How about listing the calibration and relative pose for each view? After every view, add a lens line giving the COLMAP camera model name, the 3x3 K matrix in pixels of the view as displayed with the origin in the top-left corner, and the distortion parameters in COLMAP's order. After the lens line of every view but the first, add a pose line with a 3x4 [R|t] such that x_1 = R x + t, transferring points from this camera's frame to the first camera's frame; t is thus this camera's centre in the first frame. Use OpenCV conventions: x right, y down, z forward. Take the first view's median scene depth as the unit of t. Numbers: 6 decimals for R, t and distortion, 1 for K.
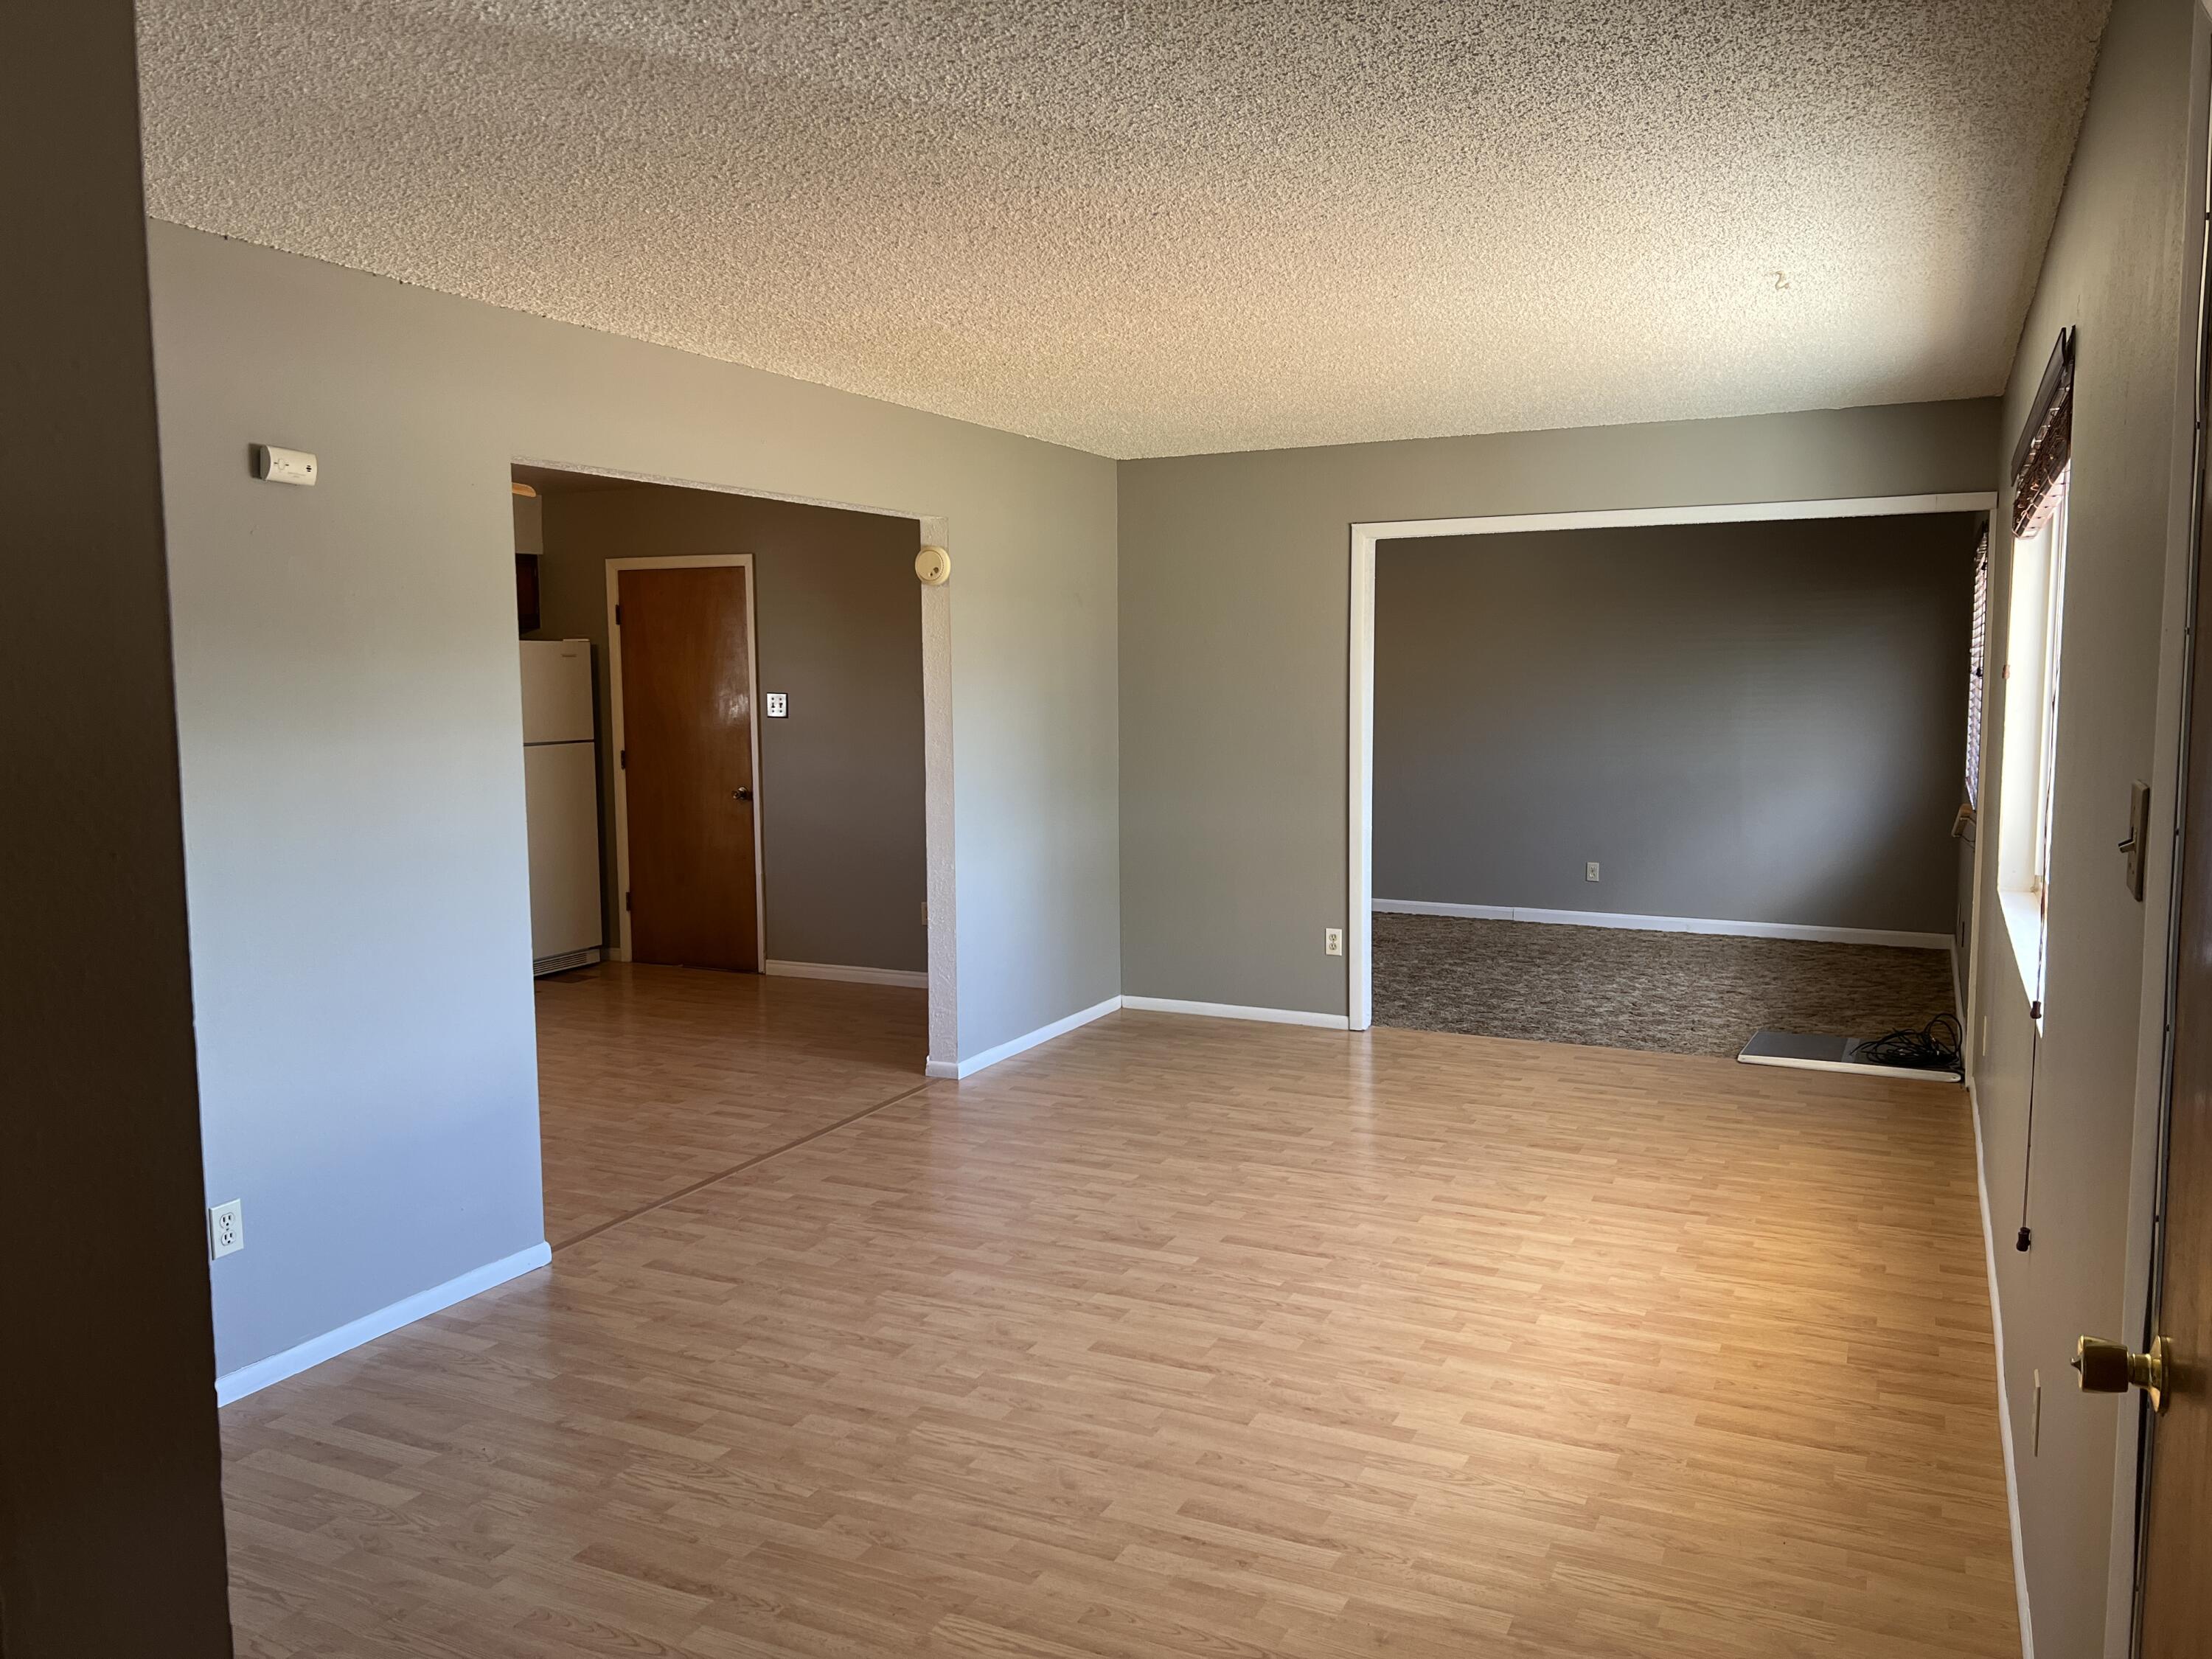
lens RADIAL K [[1655.0, 0, 1093.3], [0, 1655.0, 783.5], [0, 0, 1]] dist [0.055380, -0.051274]
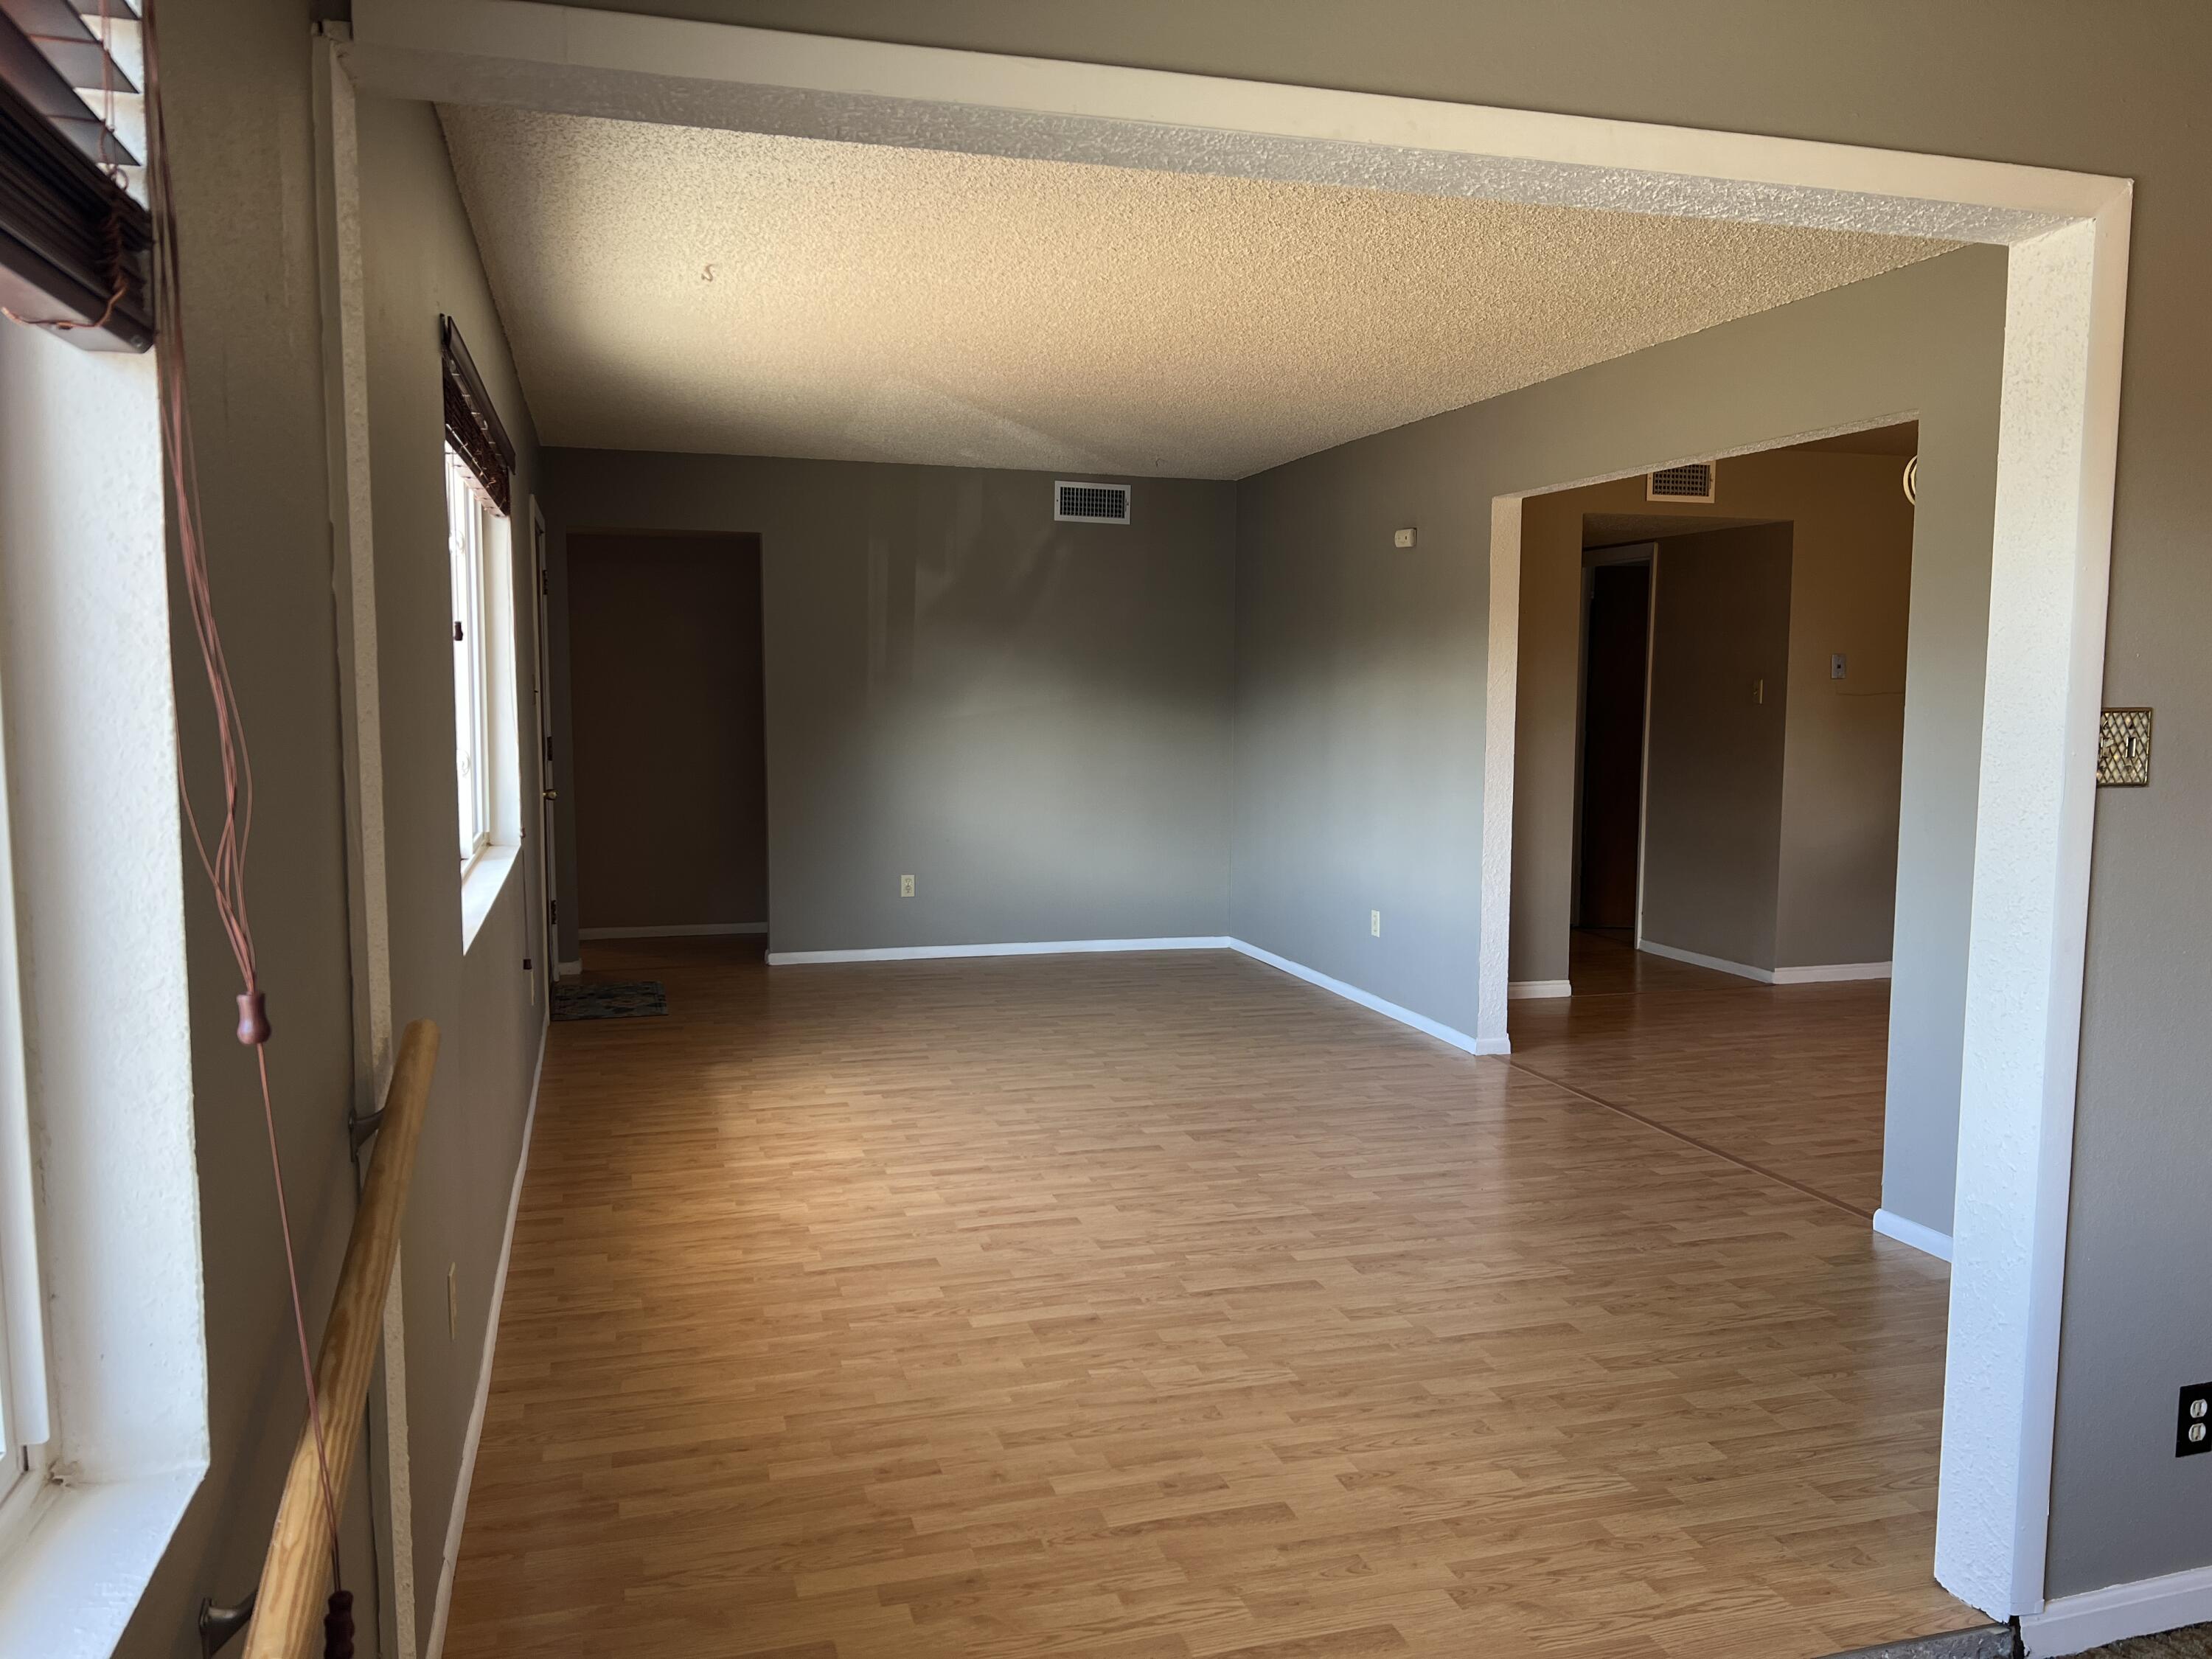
lens RADIAL K [[1655.0, 0, 1114.6], [0, 1655.0, 840.0], [0, 0, 1]] dist [0.055380, -0.051274]
pose [[-0.725518, 0.072994, -0.684322, 0.782293], [-0.051360, 0.985844, 0.159608, -0.097572], [0.686284, 0.150945, -0.711498, 1.604379]]
